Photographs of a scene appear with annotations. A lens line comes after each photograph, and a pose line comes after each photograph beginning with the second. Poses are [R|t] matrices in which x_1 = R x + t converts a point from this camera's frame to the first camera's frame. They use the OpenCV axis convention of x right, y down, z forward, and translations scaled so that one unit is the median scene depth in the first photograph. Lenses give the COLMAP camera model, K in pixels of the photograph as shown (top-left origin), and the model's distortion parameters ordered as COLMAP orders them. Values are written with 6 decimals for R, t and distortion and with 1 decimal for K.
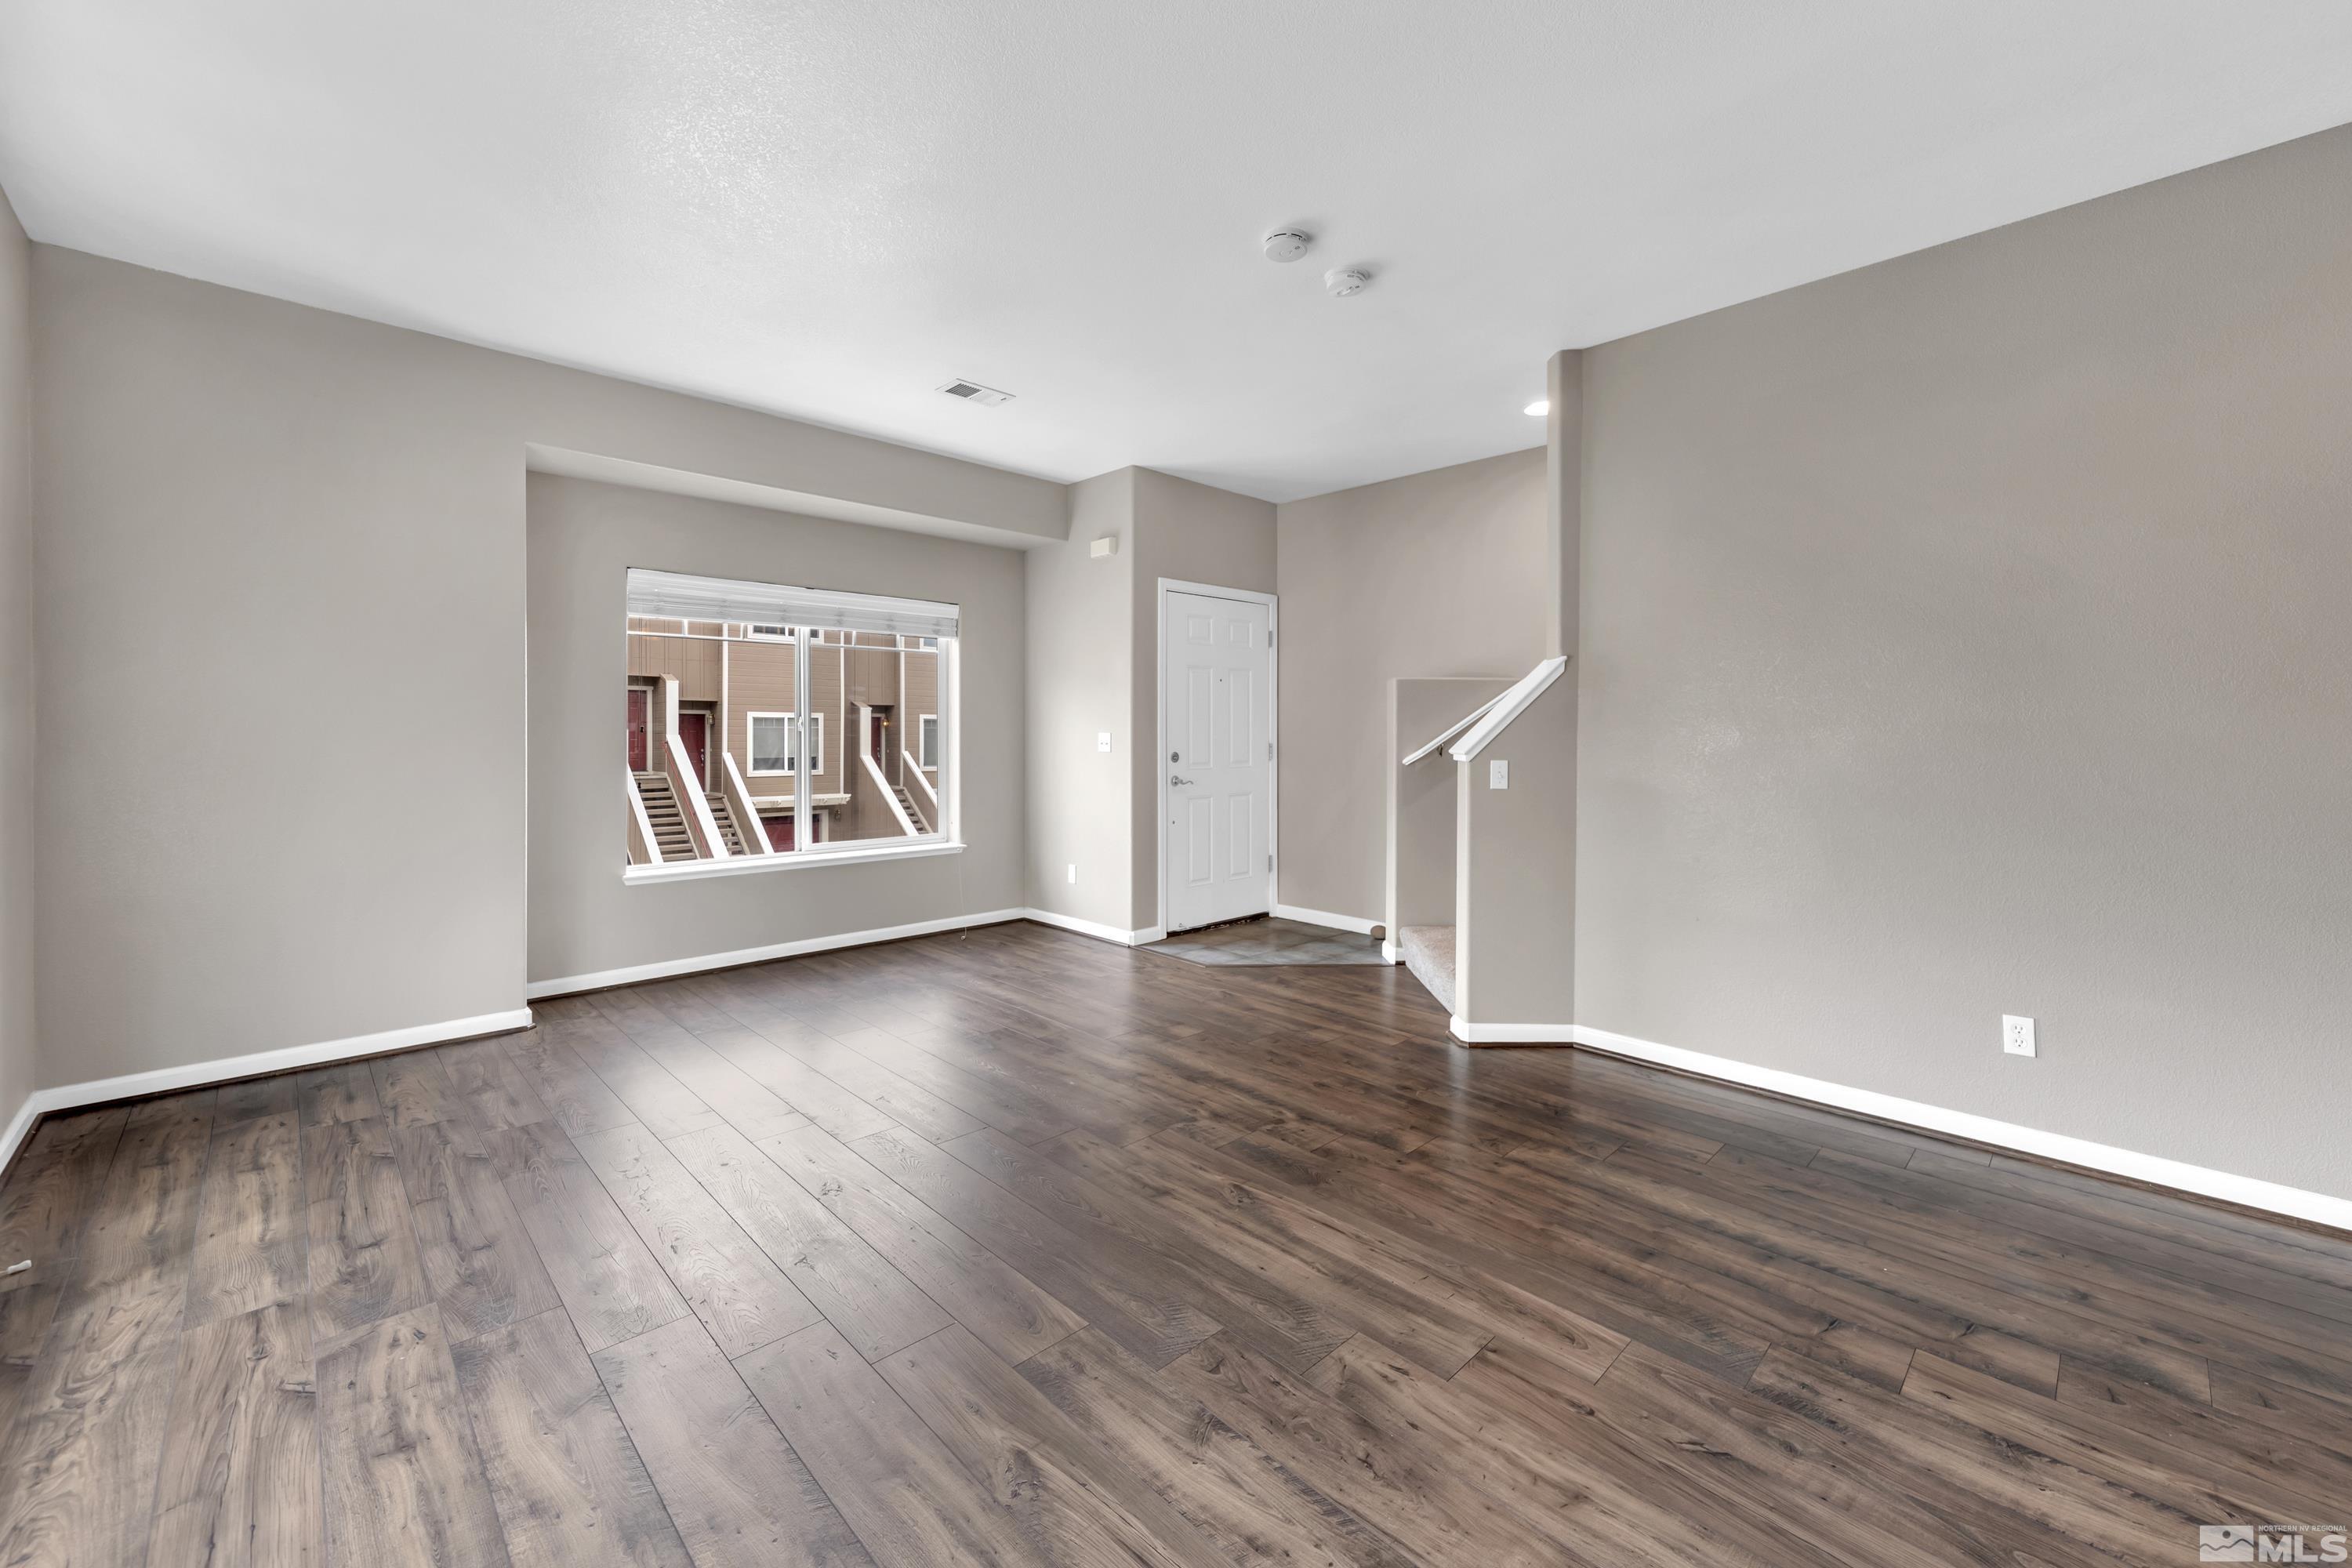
lens RADIAL K [[955.0, 0, 1215.9], [0, 955.0, 731.5], [0, 0, 1]] dist [0.002624, -0.000579]
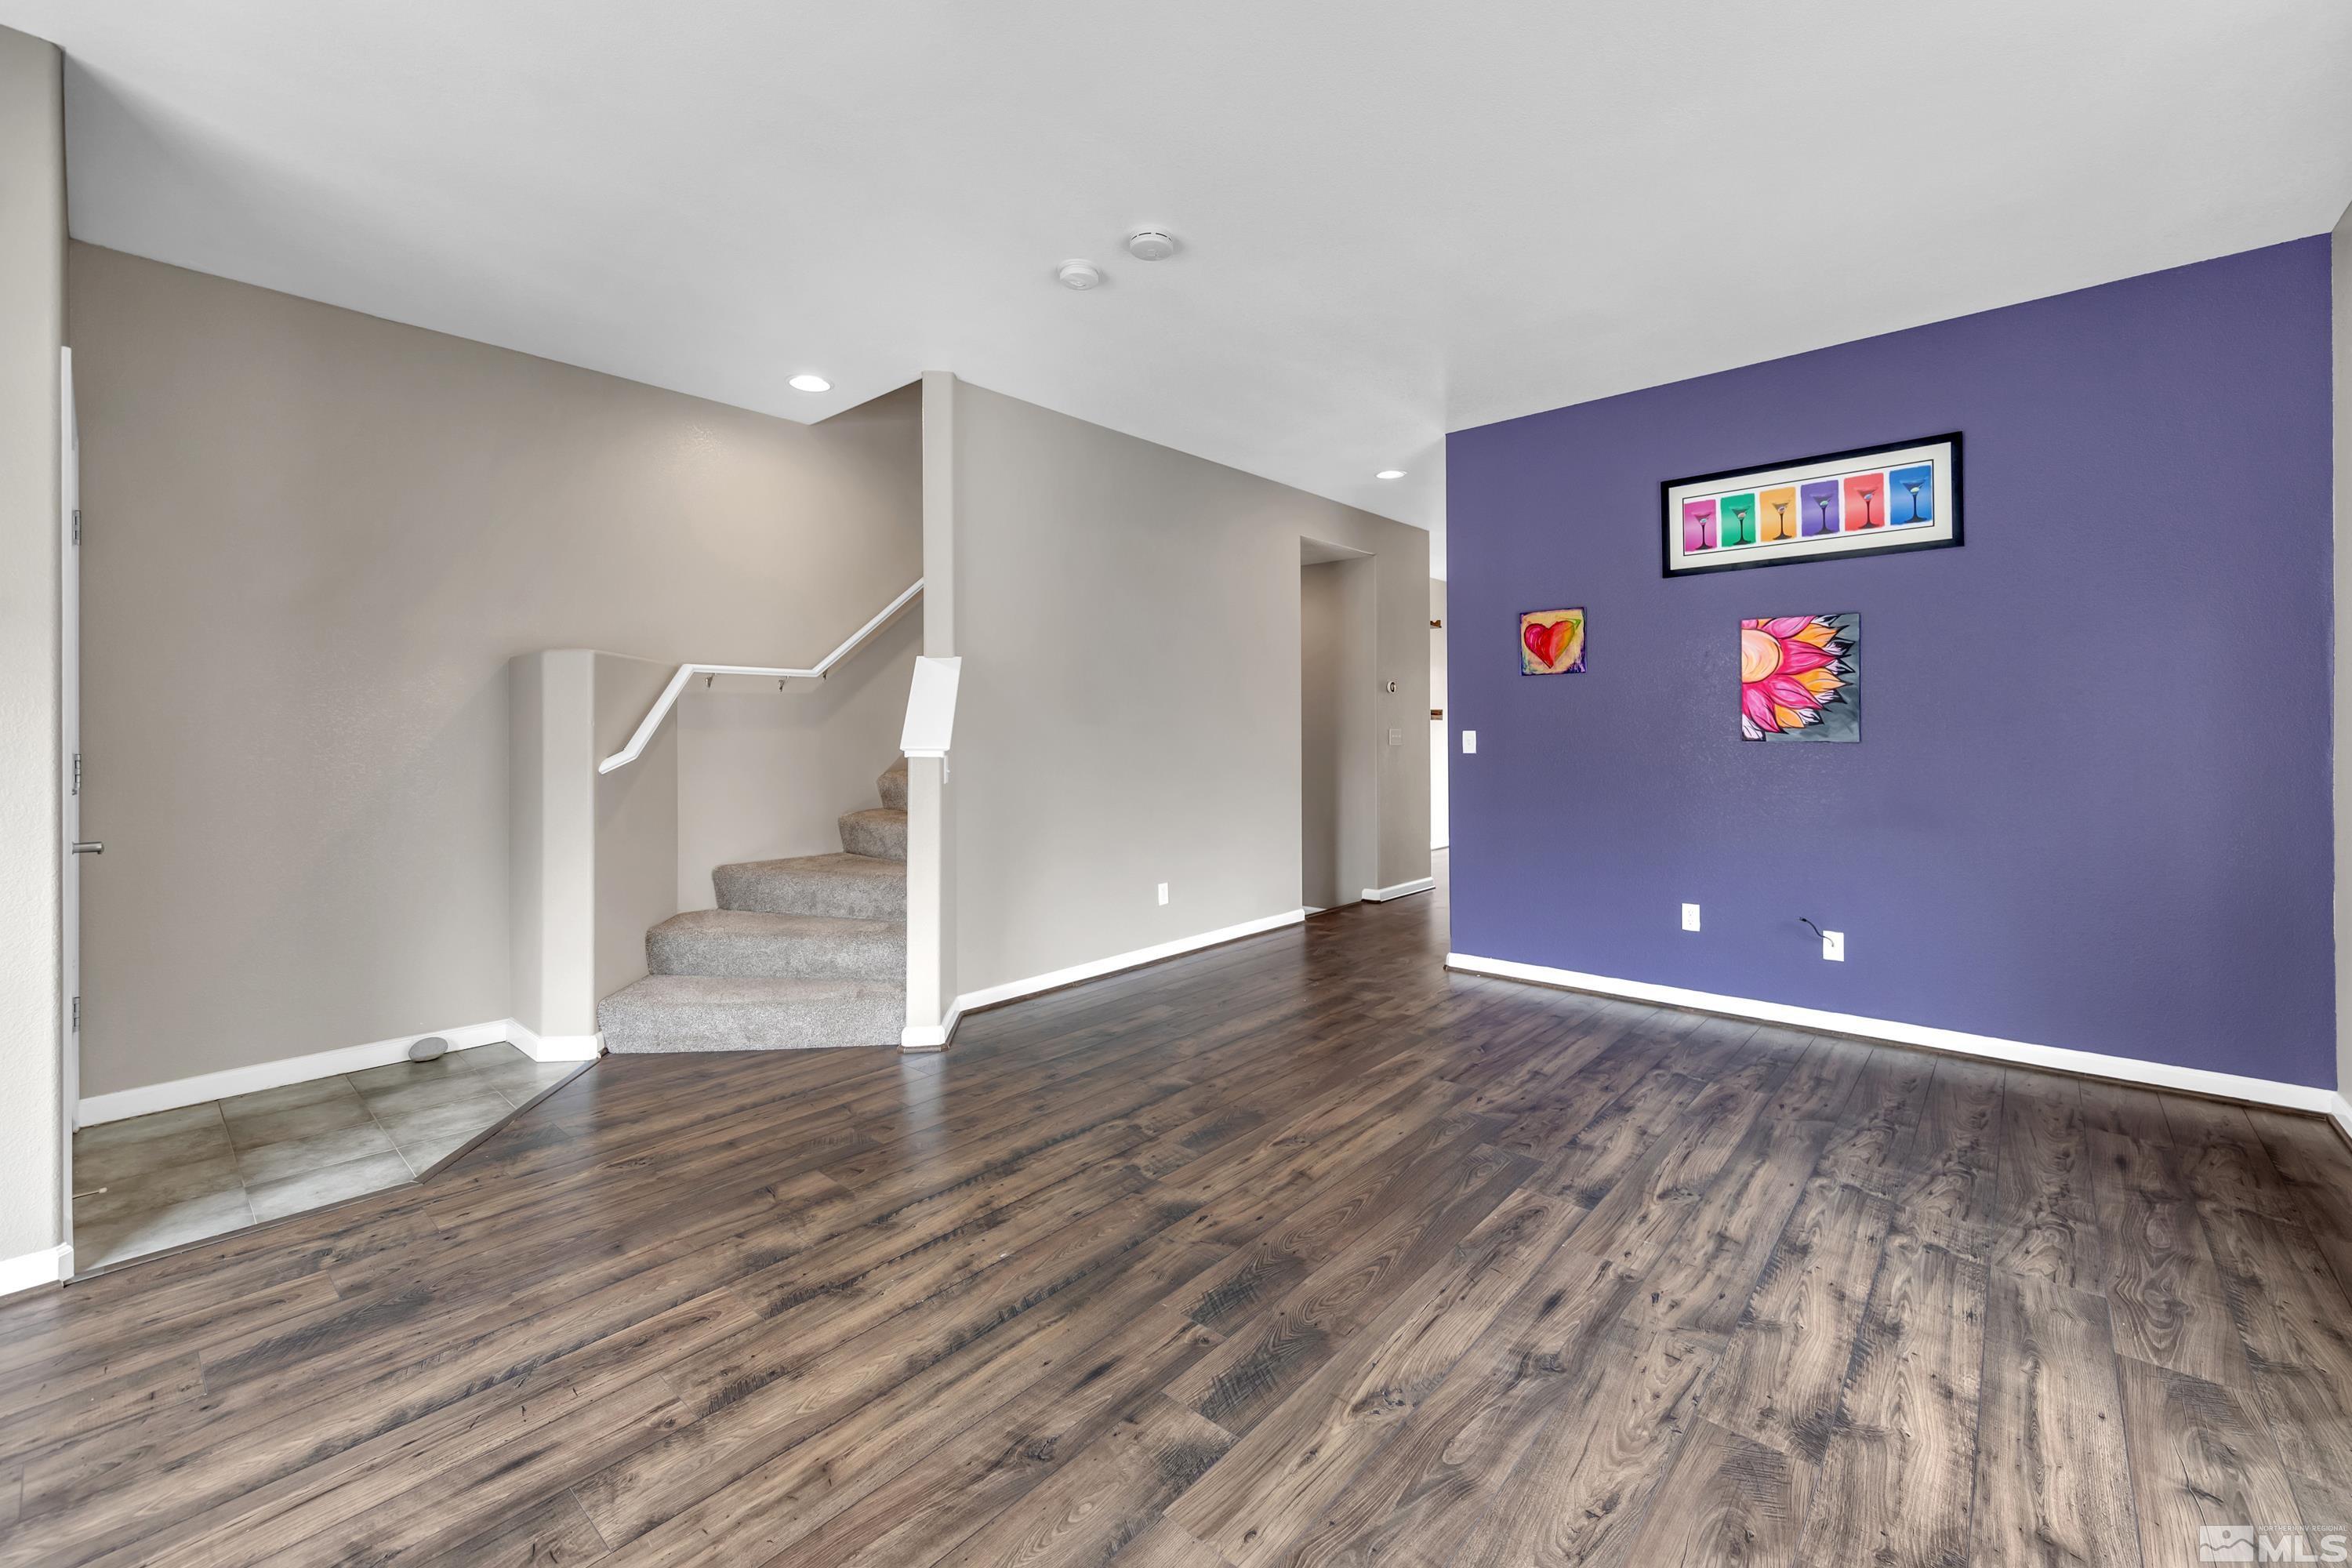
lens RADIAL K [[955.0, 0, 1215.9], [0, 955.0, 731.5], [0, 0, 1]] dist [0.002624, -0.000579]
pose [[-0.086793, -0.005259, 0.996212, -1.042821], [0.004044, 0.999976, 0.005632, 0.003876], [-0.996218, 0.004517, -0.086770, 1.157460]]
